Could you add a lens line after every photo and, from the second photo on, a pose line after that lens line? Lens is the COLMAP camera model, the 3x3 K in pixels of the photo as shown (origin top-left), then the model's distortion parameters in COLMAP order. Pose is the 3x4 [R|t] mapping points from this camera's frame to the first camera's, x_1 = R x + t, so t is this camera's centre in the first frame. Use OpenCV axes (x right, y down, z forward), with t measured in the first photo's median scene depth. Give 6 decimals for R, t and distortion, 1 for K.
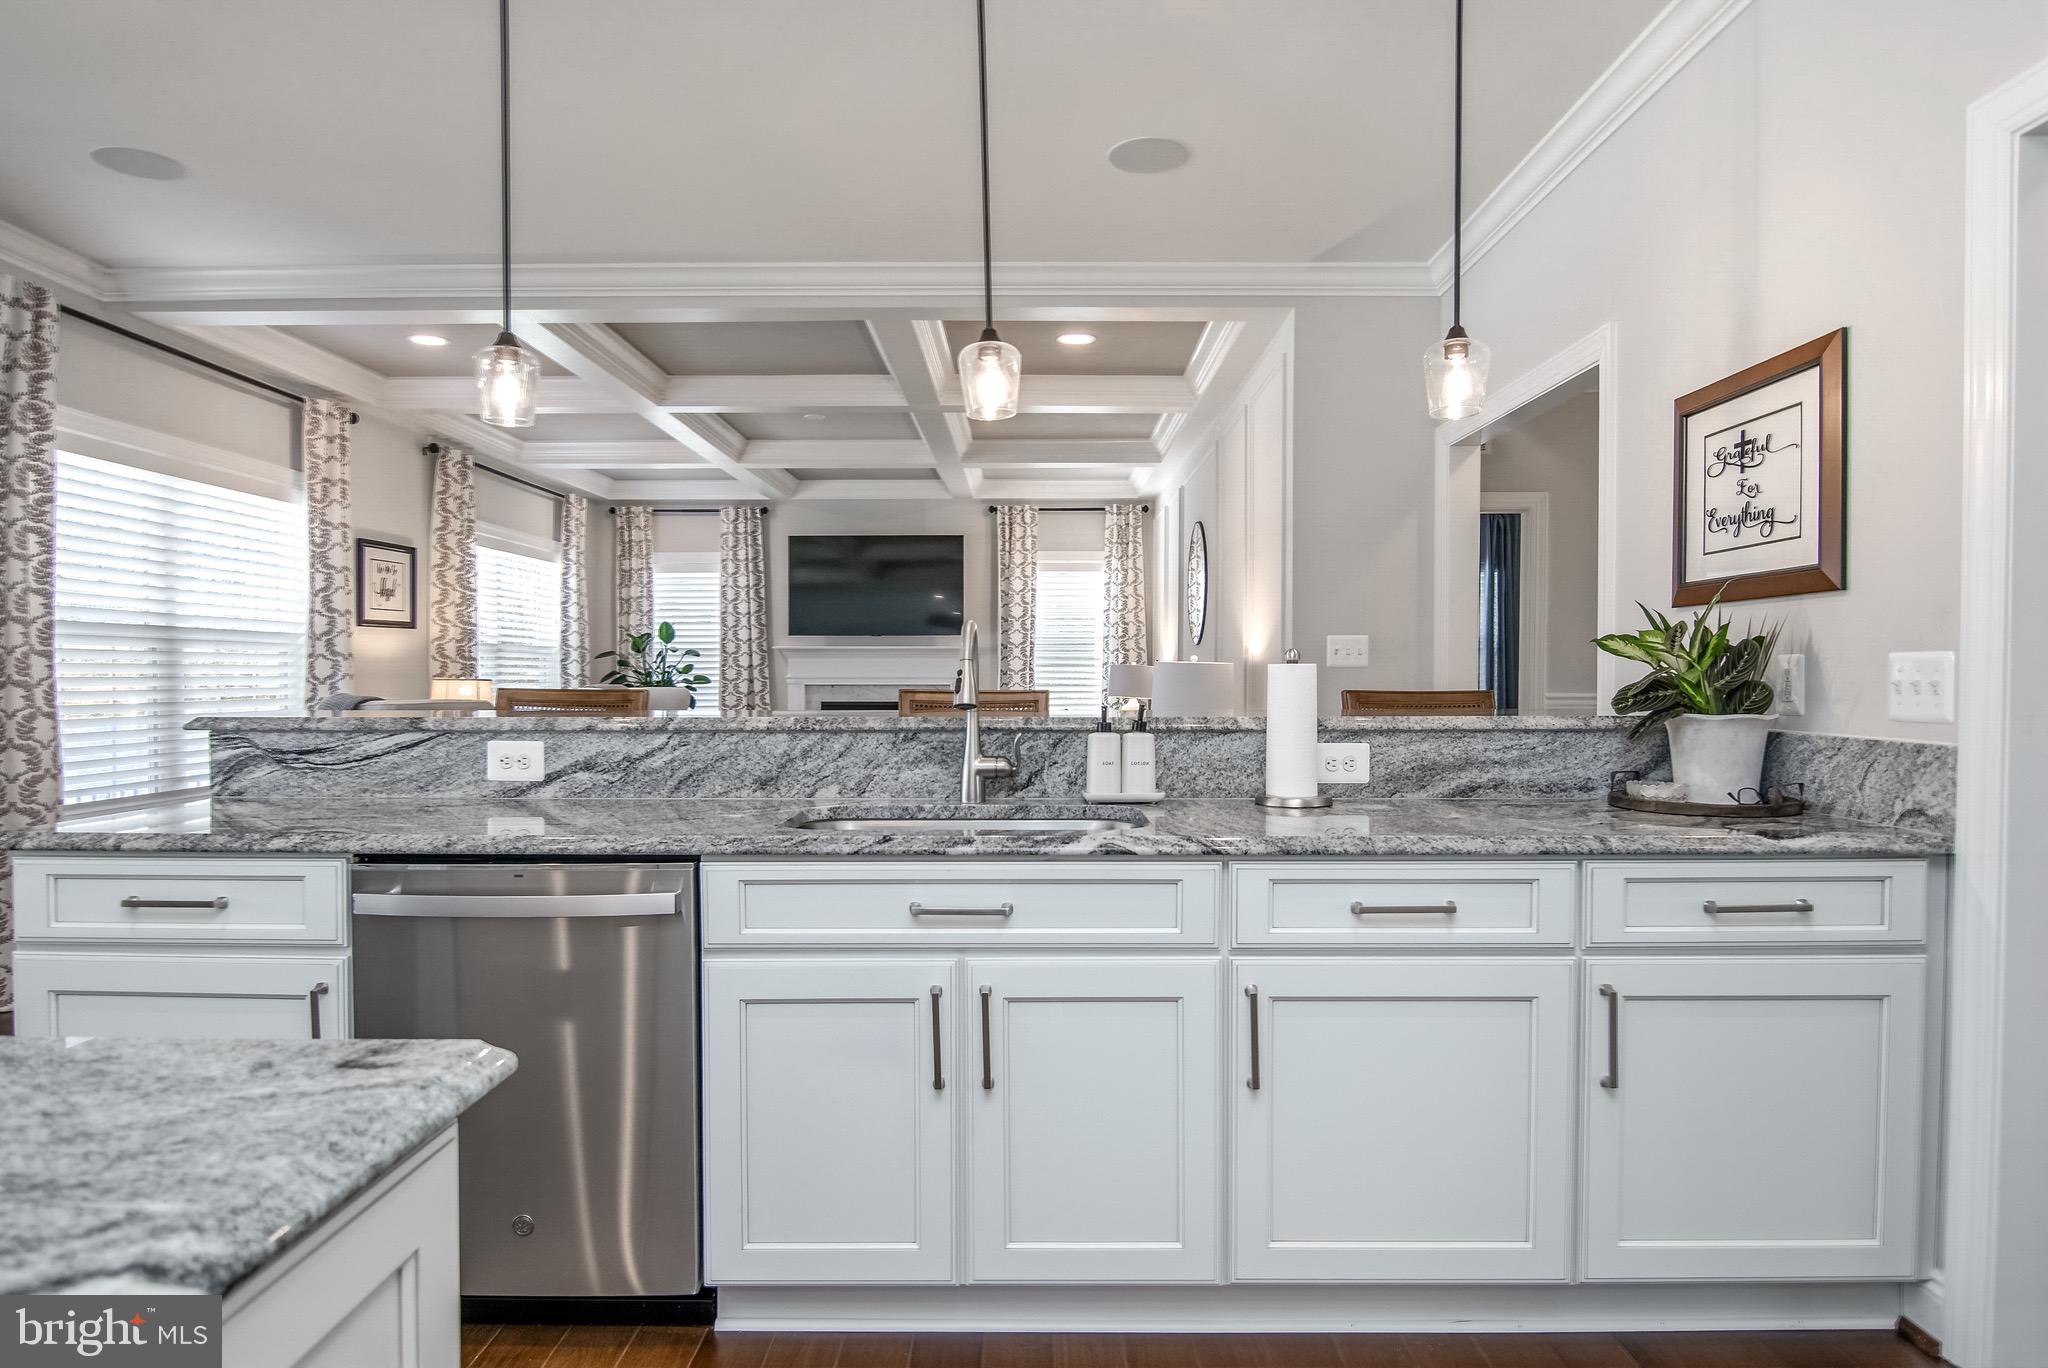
lens RADIAL K [[1193.4, 0, 1026.9], [0, 1193.4, 700.9], [0, 0, 1]] dist [-0.014397, 0.000195]
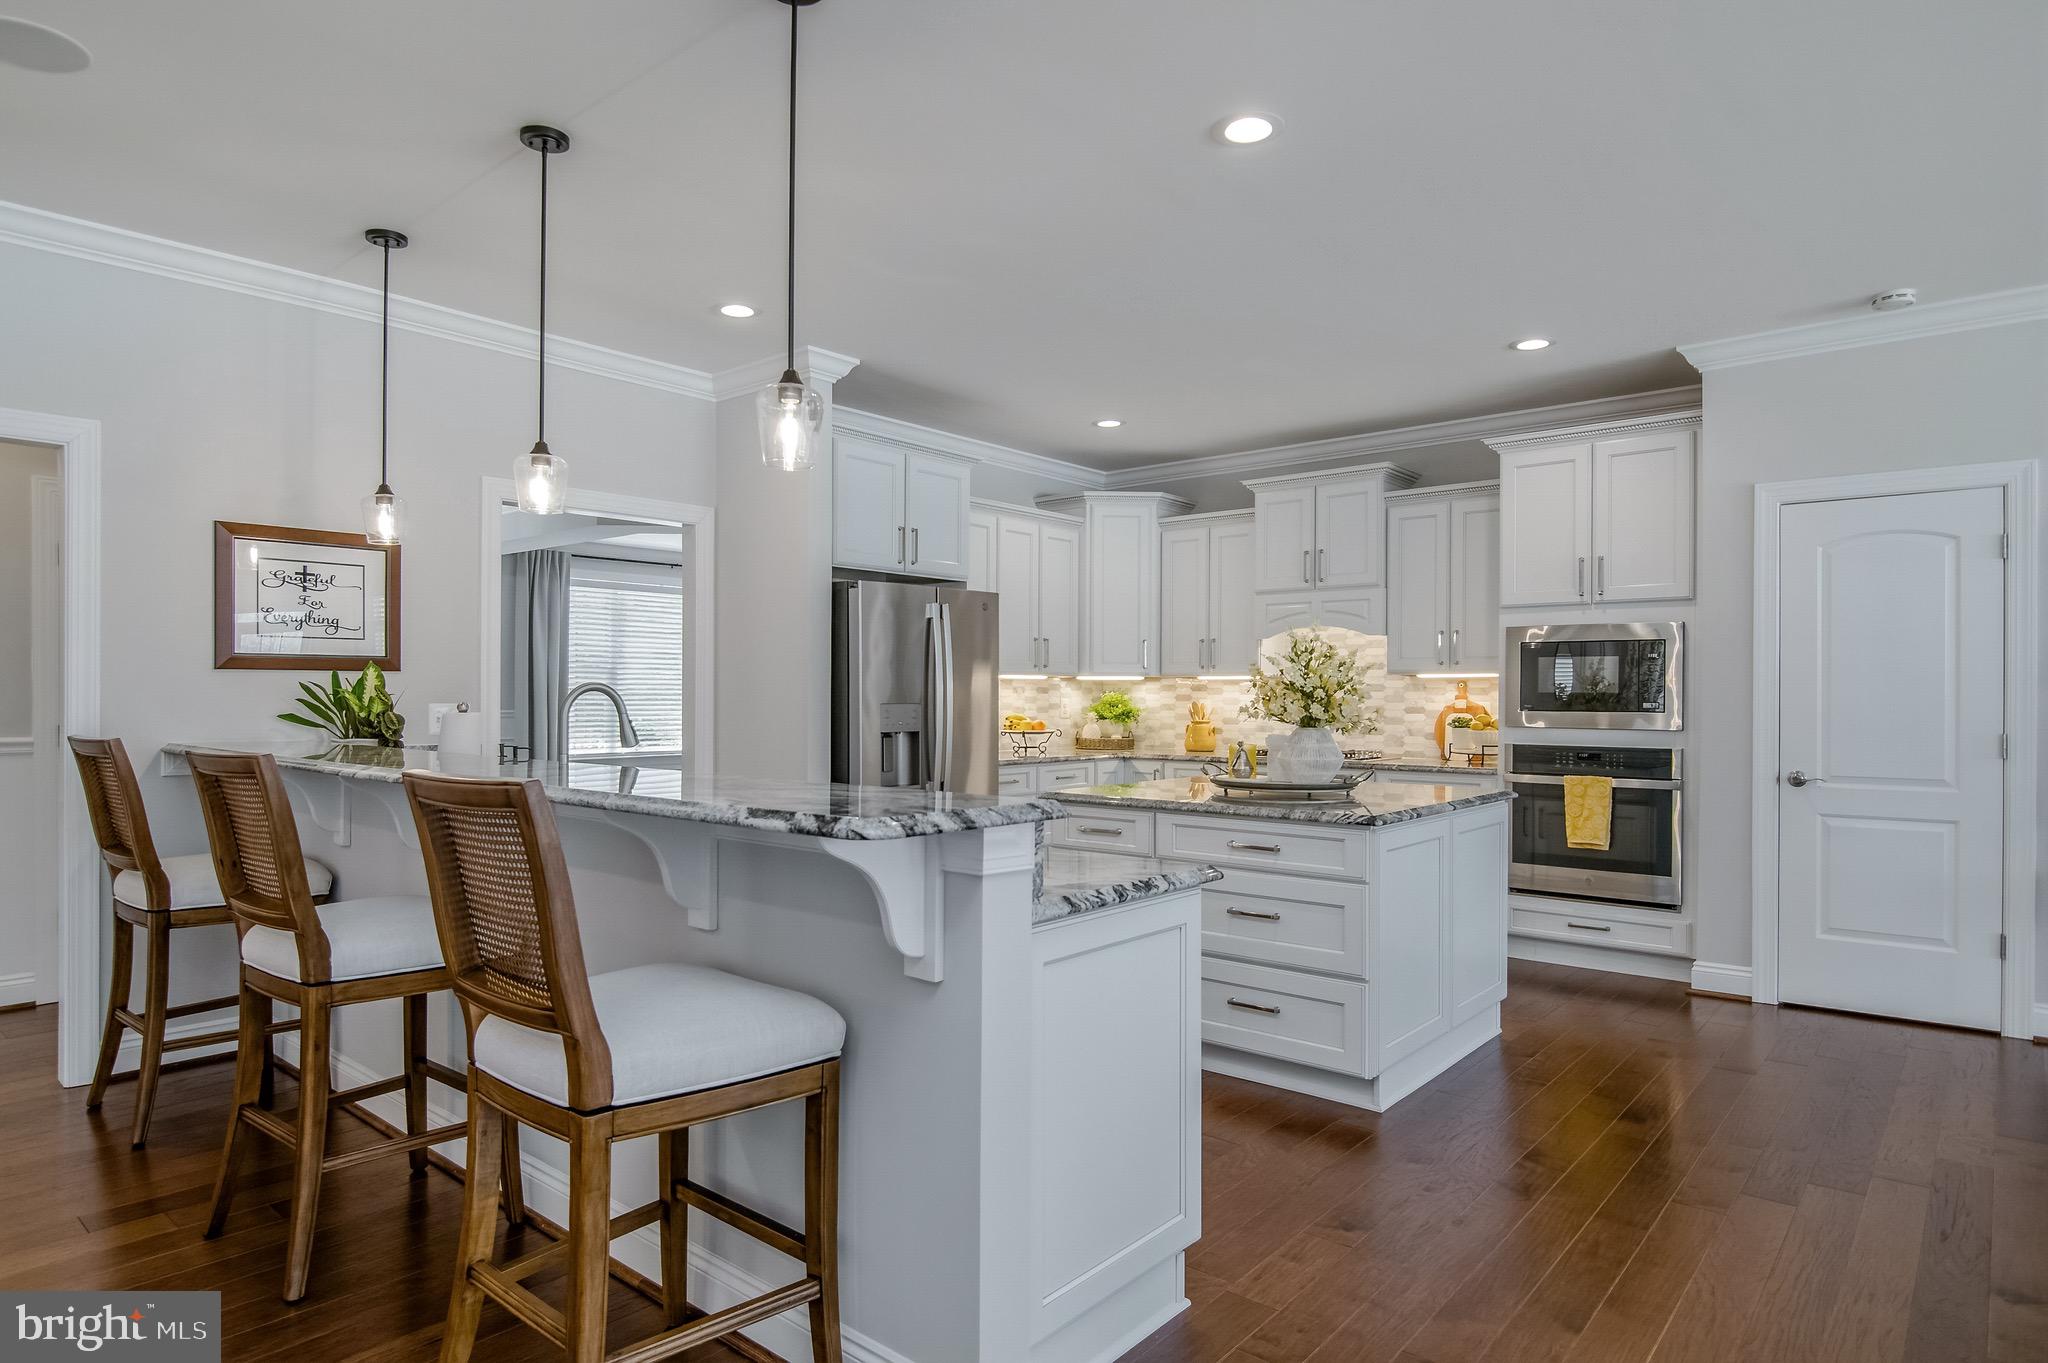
lens RADIAL K [[1163.4, 0, 1009.4], [0, 1163.4, 692.9], [0, 0, 1]] dist [-0.012784, -0.005662]
pose [[-0.759257, -0.002097, 0.650788, -1.160436], [0.012406, 0.999766, 0.017696, -0.069585], [-0.650673, 0.021510, -0.759053, 1.574998]]
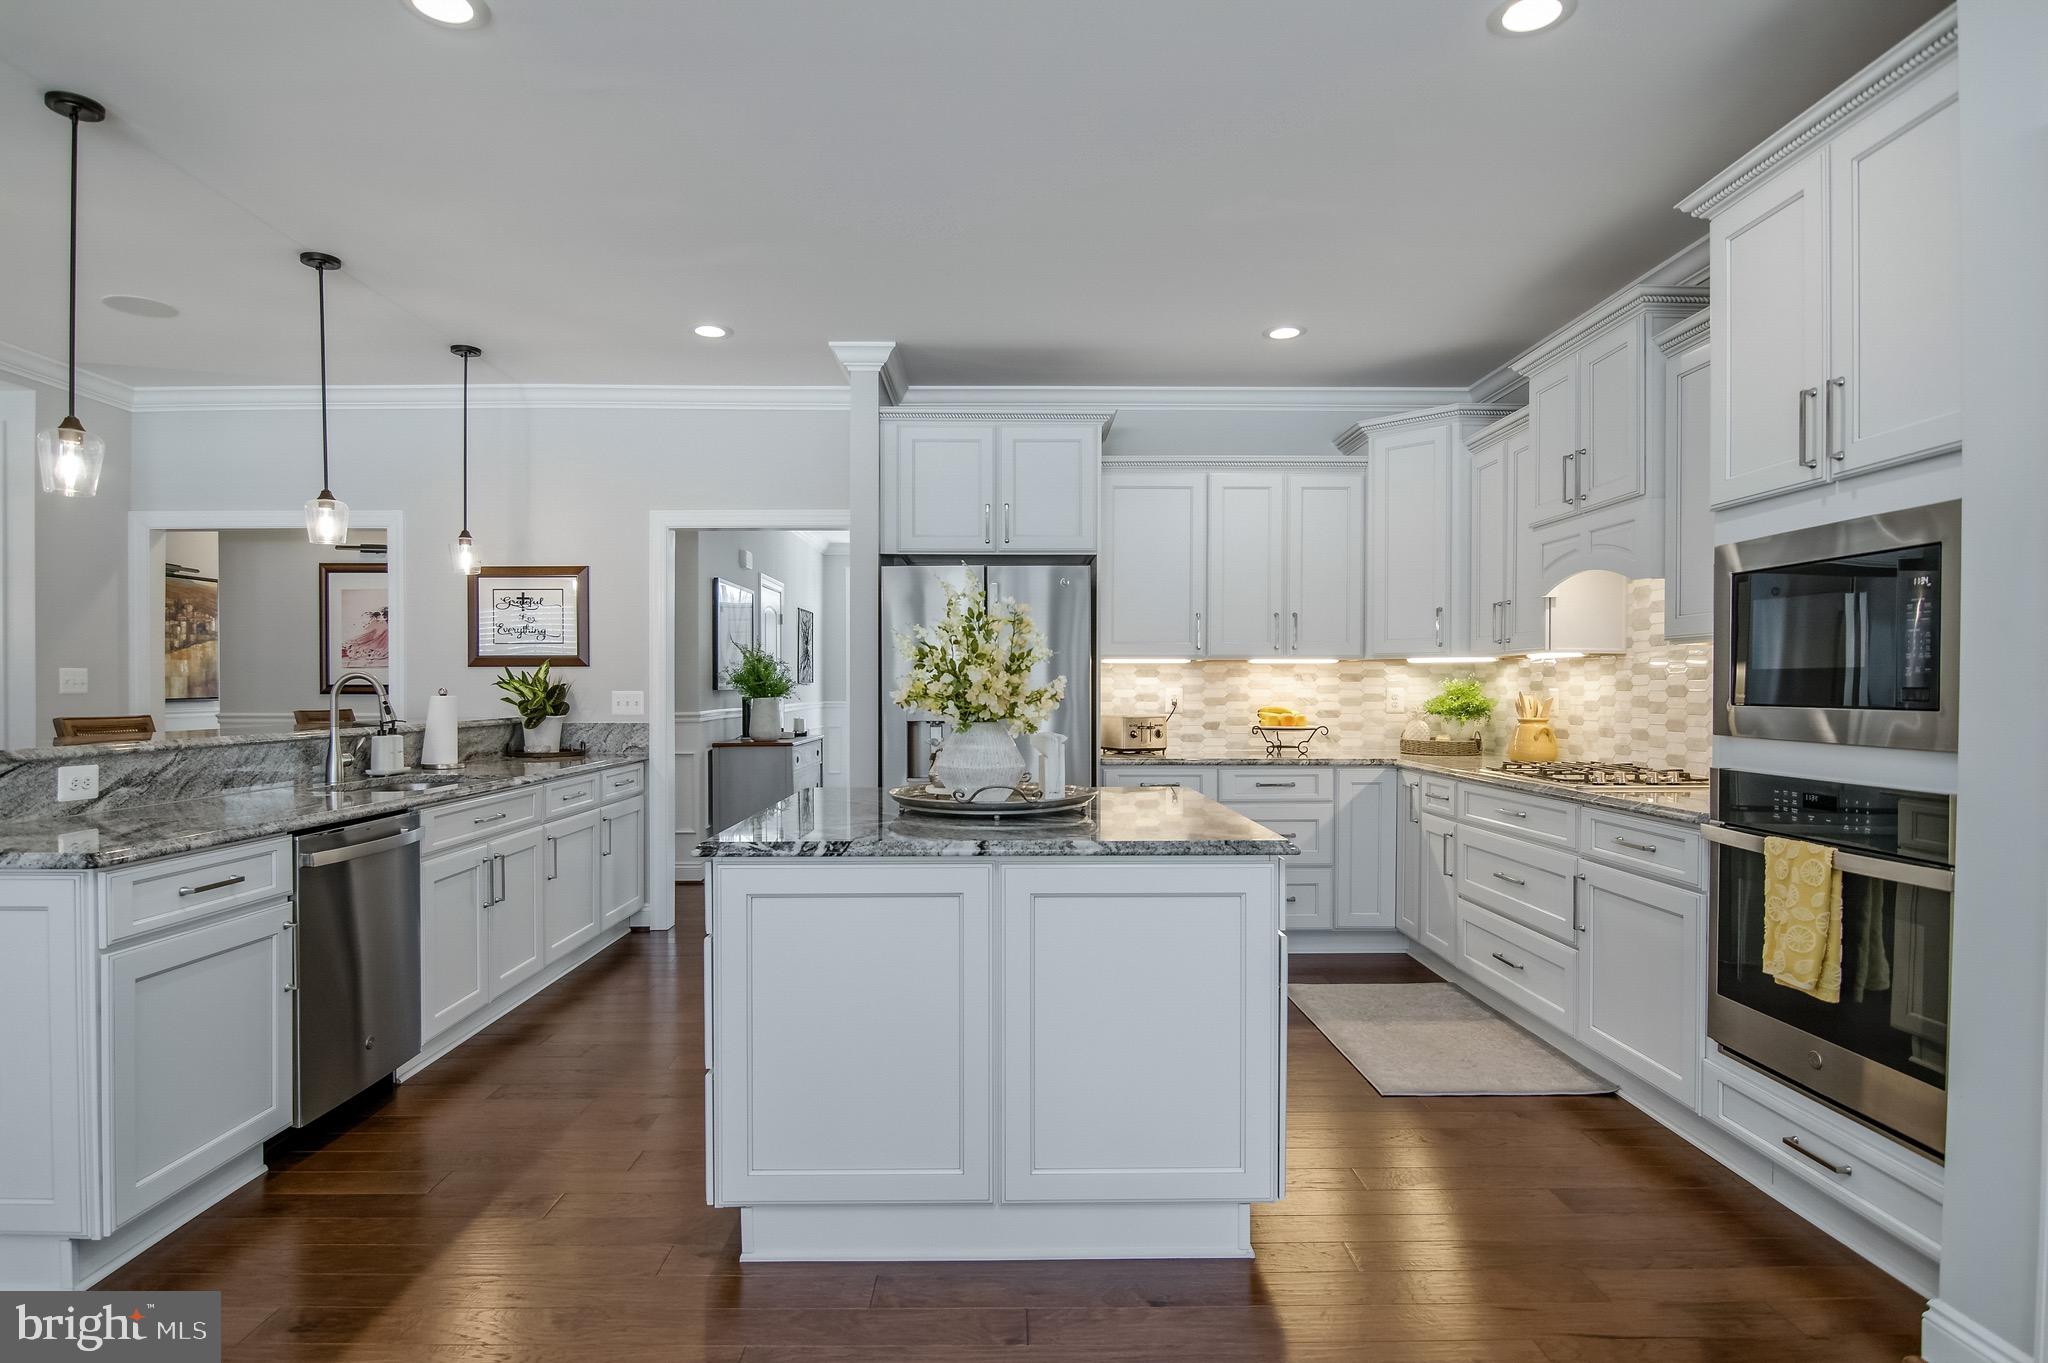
lens RADIAL K [[1091.0, 0, 1009.1], [0, 1091.0, 698.9], [0, 0, 1]] dist [-0.007481, -0.008449]
pose [[-0.010572, -0.009880, 0.999895, -1.503343], [0.023816, 0.999665, 0.010130, -0.021519], [-0.999660, 0.023920, -0.010333, 0.089435]]
